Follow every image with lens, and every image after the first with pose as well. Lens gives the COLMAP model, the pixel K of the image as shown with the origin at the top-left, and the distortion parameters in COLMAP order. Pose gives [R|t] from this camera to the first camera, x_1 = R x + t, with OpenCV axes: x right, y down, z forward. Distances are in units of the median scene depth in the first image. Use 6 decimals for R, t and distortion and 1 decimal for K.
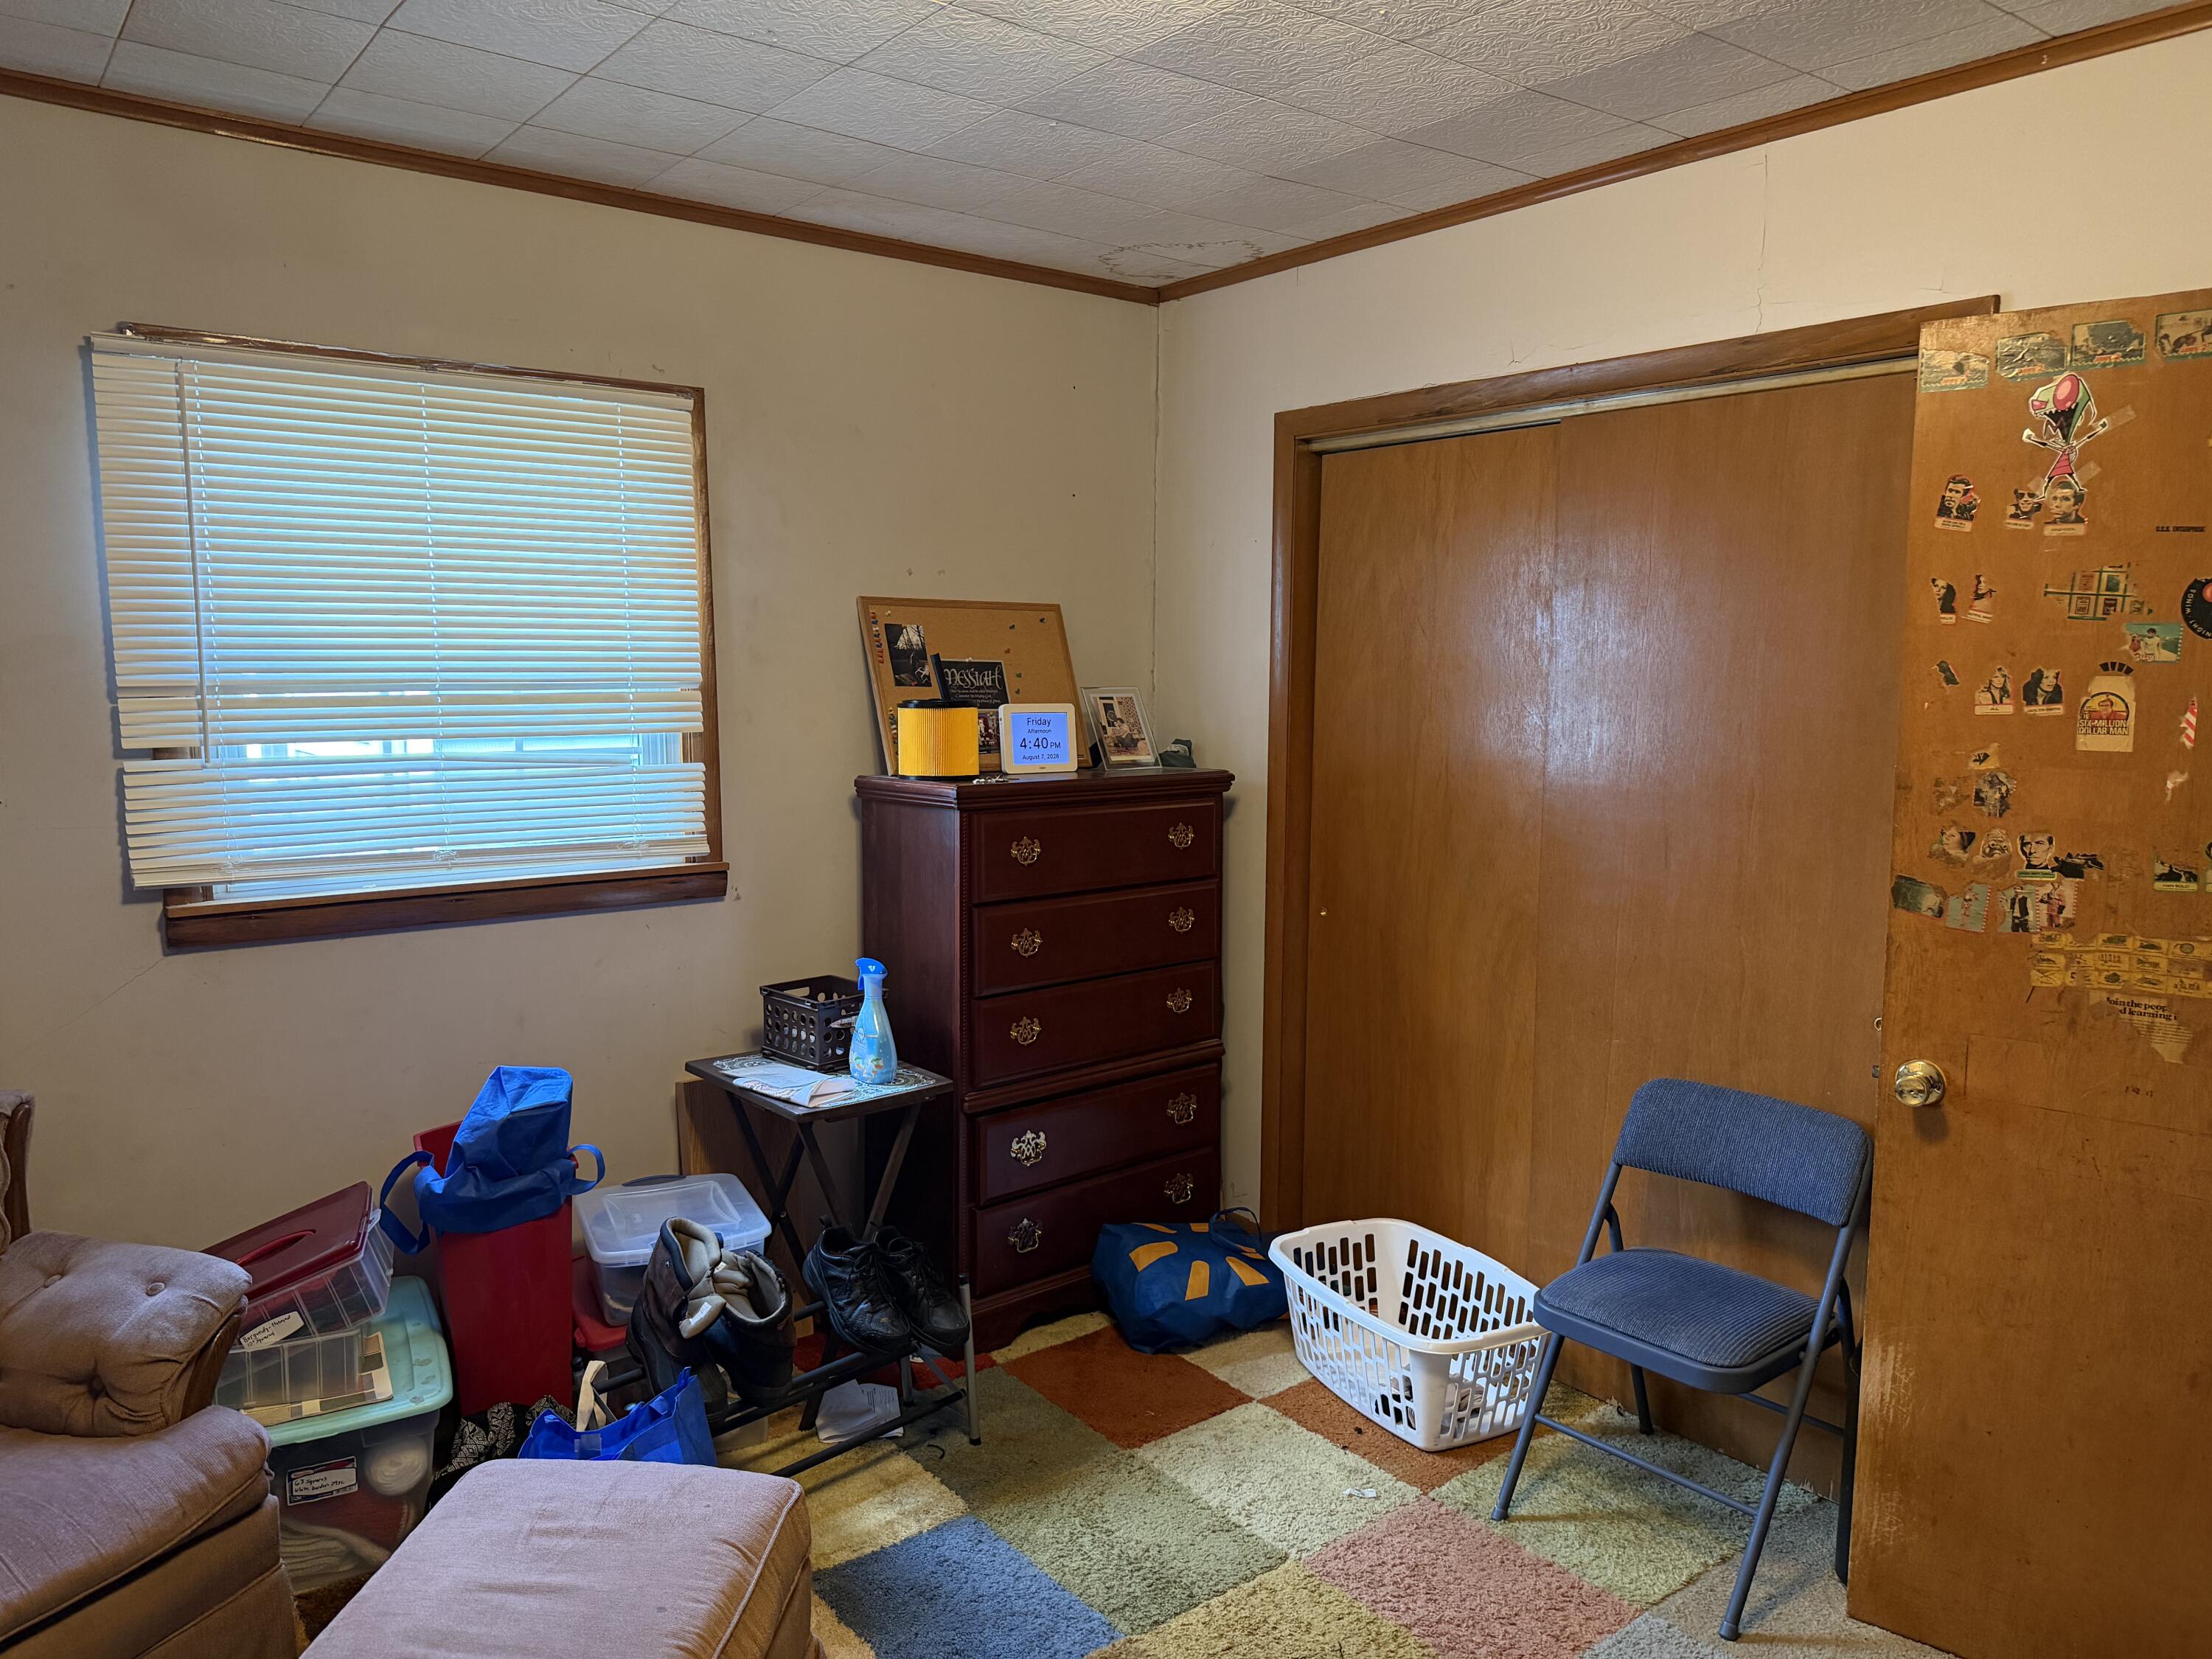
lens RADIAL K [[1539.8, 0, 1106.0], [0, 1539.8, 829.5], [0, 0, 1]] dist [0.175931, -0.327608]
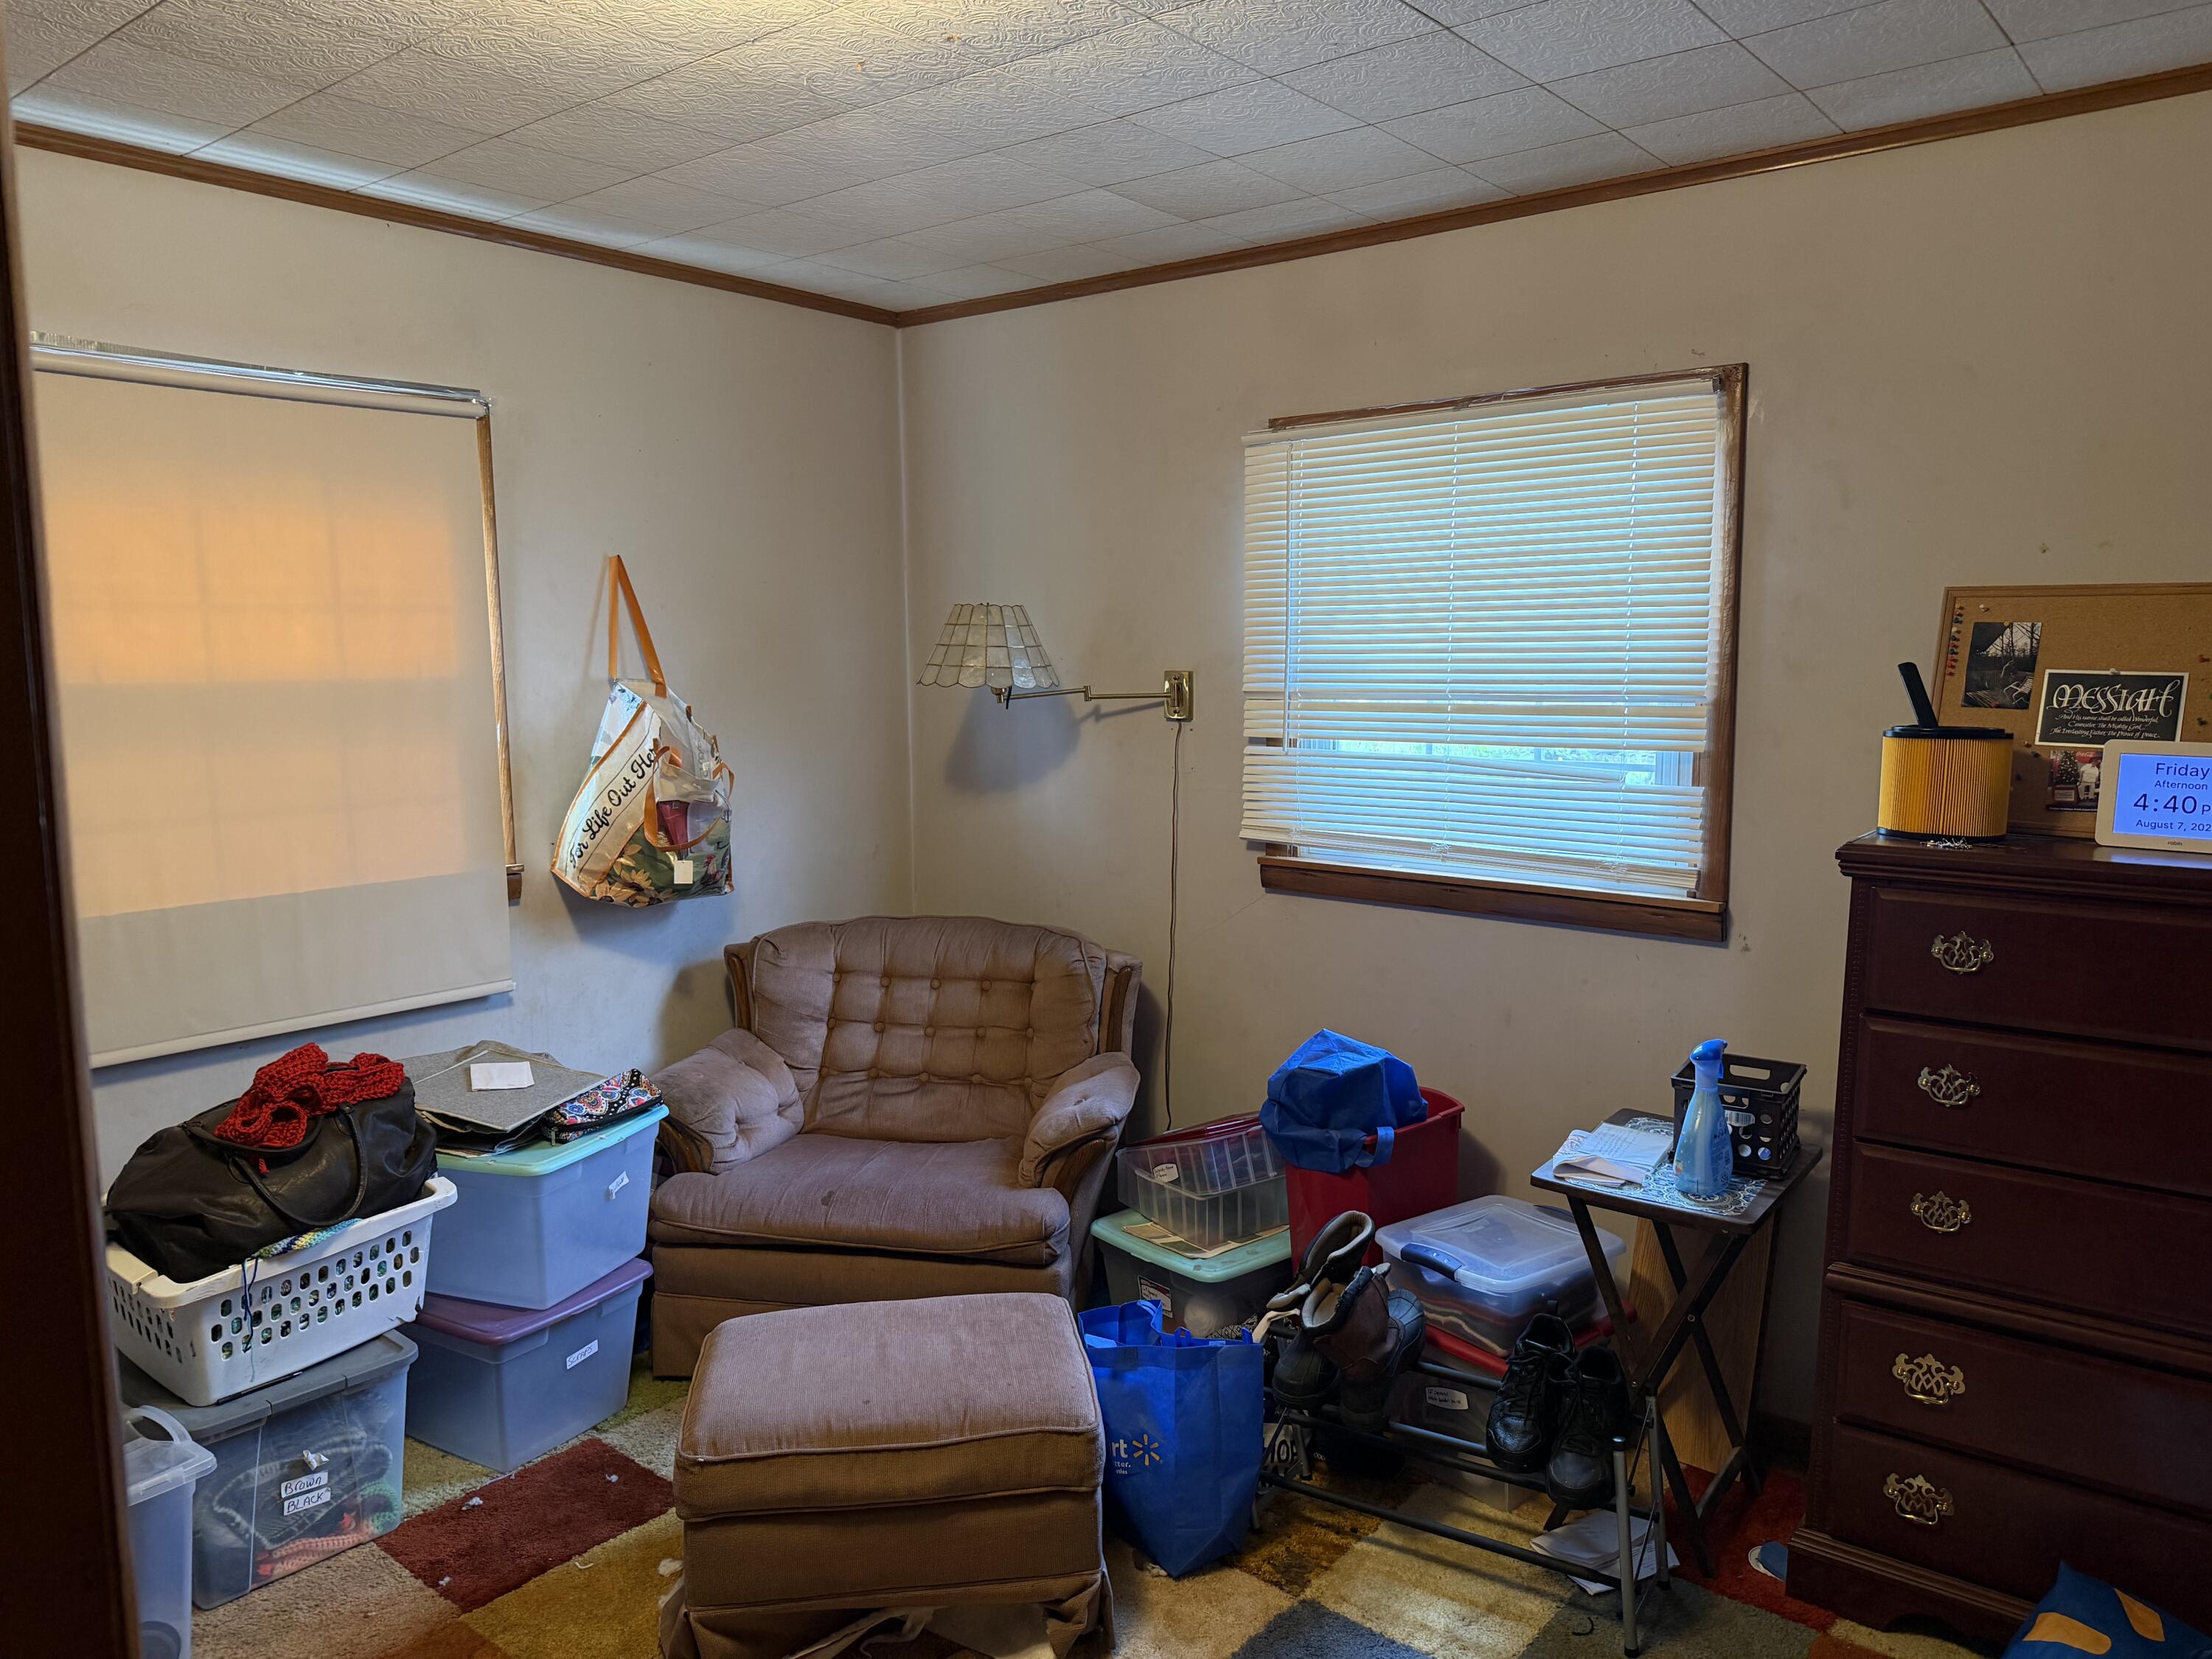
lens RADIAL K [[1539.8, 0, 1106.0], [0, 1539.8, 829.5], [0, 0, 1]] dist [0.175931, -0.327608]
pose [[0.218245, 0.106133, -0.970106, 0.565569], [-0.108852, 0.990513, 0.083877, -0.060410], [0.969804, 0.087292, 0.227727, 0.497981]]
